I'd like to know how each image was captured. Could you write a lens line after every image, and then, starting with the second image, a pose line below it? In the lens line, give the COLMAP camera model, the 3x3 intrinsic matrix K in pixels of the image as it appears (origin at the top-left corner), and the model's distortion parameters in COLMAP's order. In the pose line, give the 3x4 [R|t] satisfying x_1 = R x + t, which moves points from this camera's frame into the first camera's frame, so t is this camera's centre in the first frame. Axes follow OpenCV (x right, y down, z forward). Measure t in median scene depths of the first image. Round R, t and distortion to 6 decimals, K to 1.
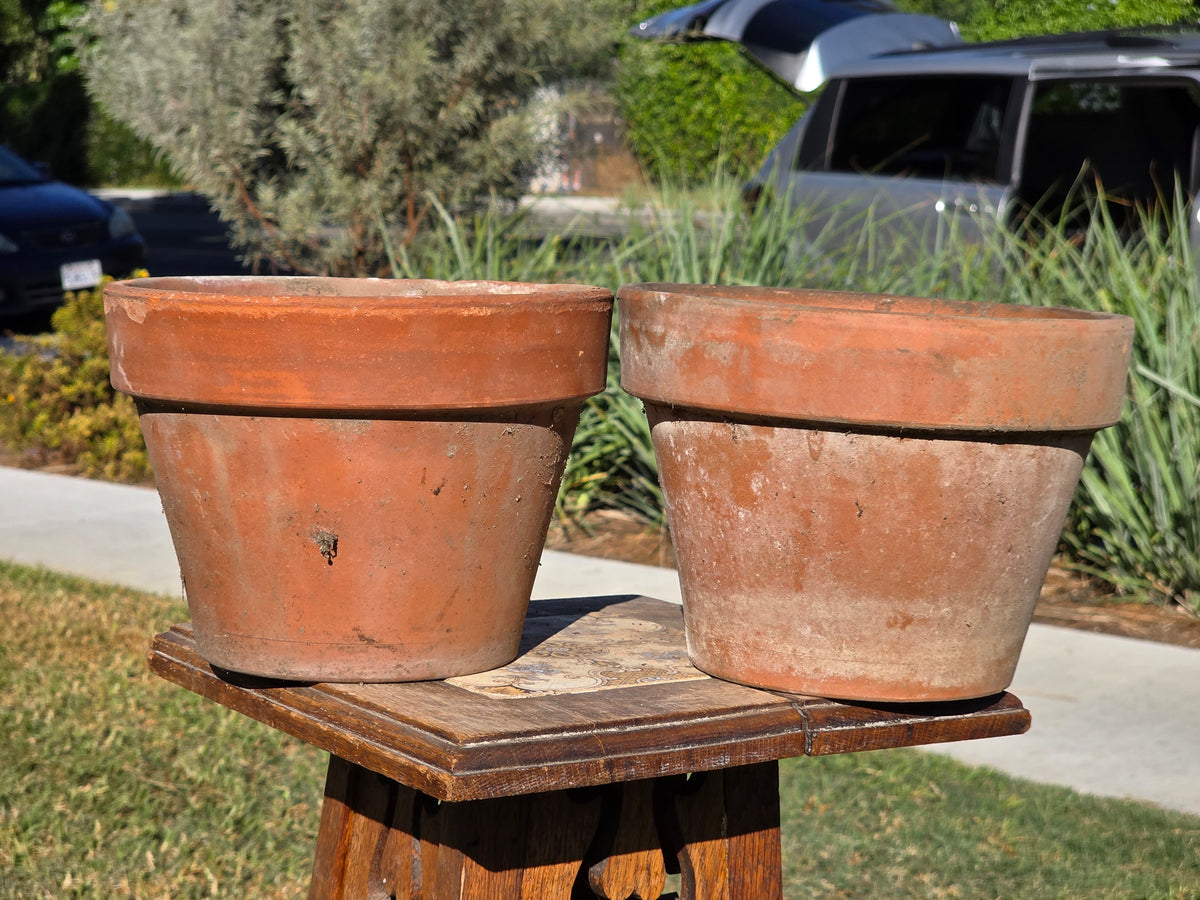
lens RADIAL K [[2398.0, 0, 554.1], [0, 2398.0, 449.4], [0, 0, 1]] dist [0.018170, -0.218676]
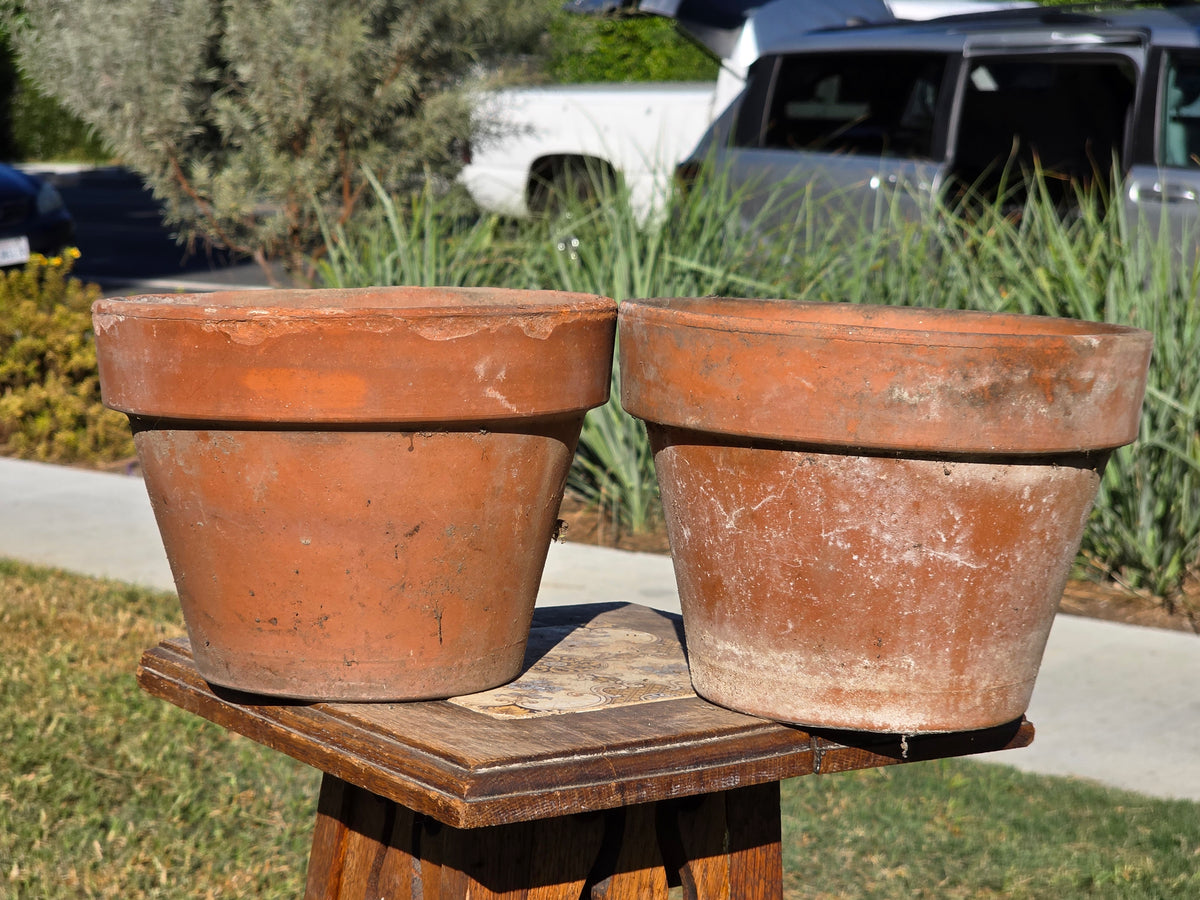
lens RADIAL K [[2400.0, 0, 565.0], [0, 2400.0, 473.2], [0, 0, 1]] dist [0.023246, -0.241425]
pose [[0.999452, -0.004913, 0.032736, -0.006139], [0.004257, 0.999789, 0.020083, -0.003466], [-0.032828, -0.019933, 0.999262, 0.003068]]
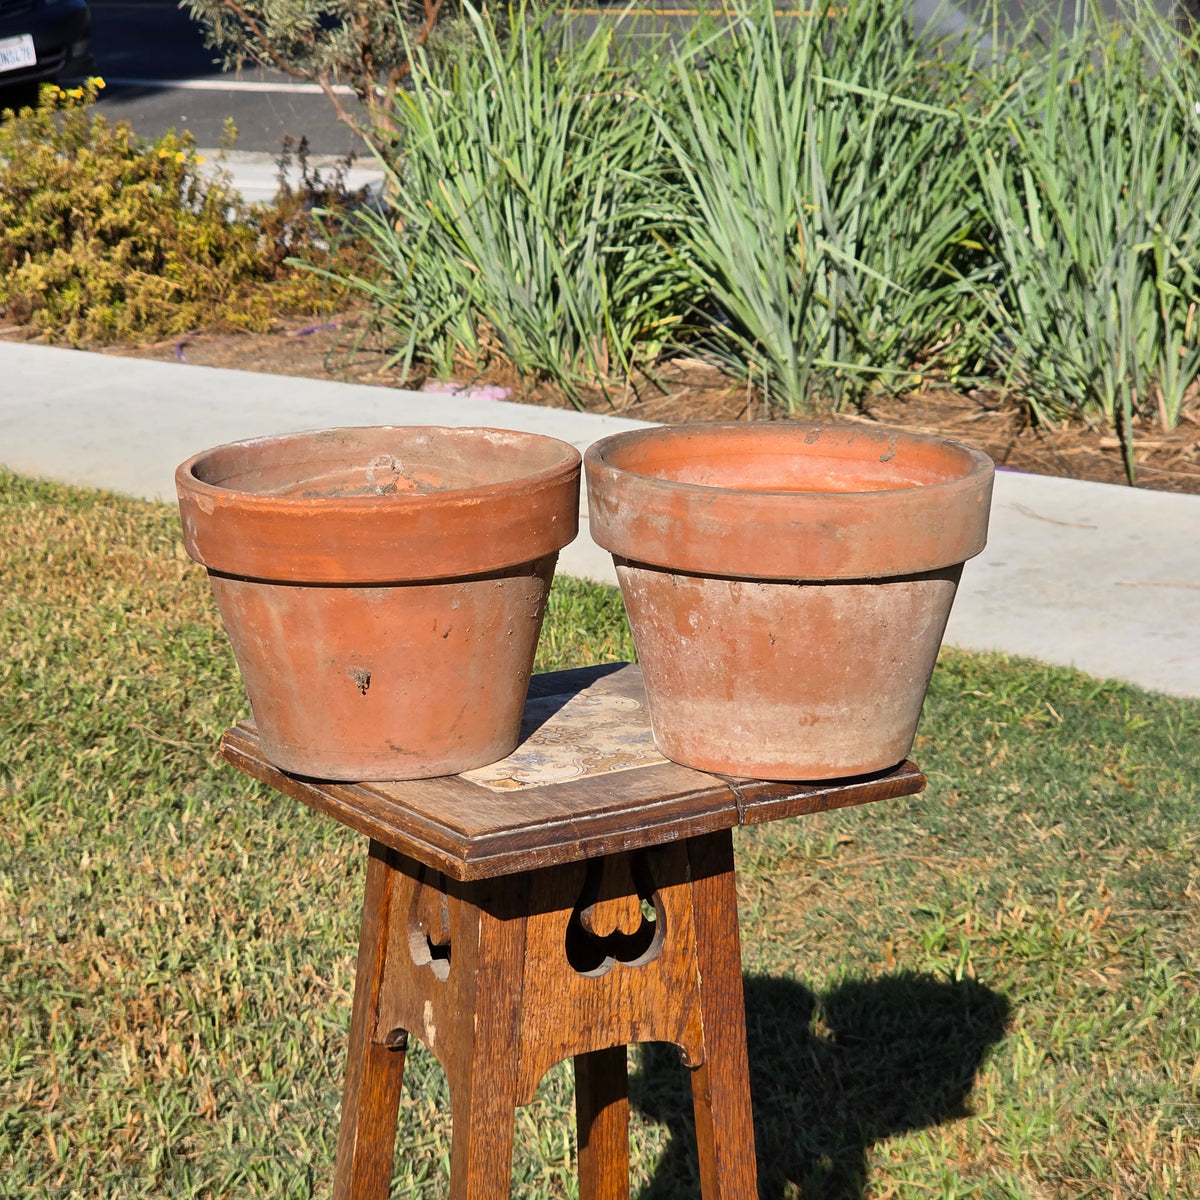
lens RADIAL K [[3056.5, 0, 552.7], [0, 3056.5, 600.2], [0, 0, 1]] dist [-0.025379, -0.348471]
pose [[0.998788, -0.040267, -0.028297, 0.011476], [0.043208, 0.992720, 0.112427, -0.037575], [0.023564, -0.113513, 0.993257, -0.128551]]
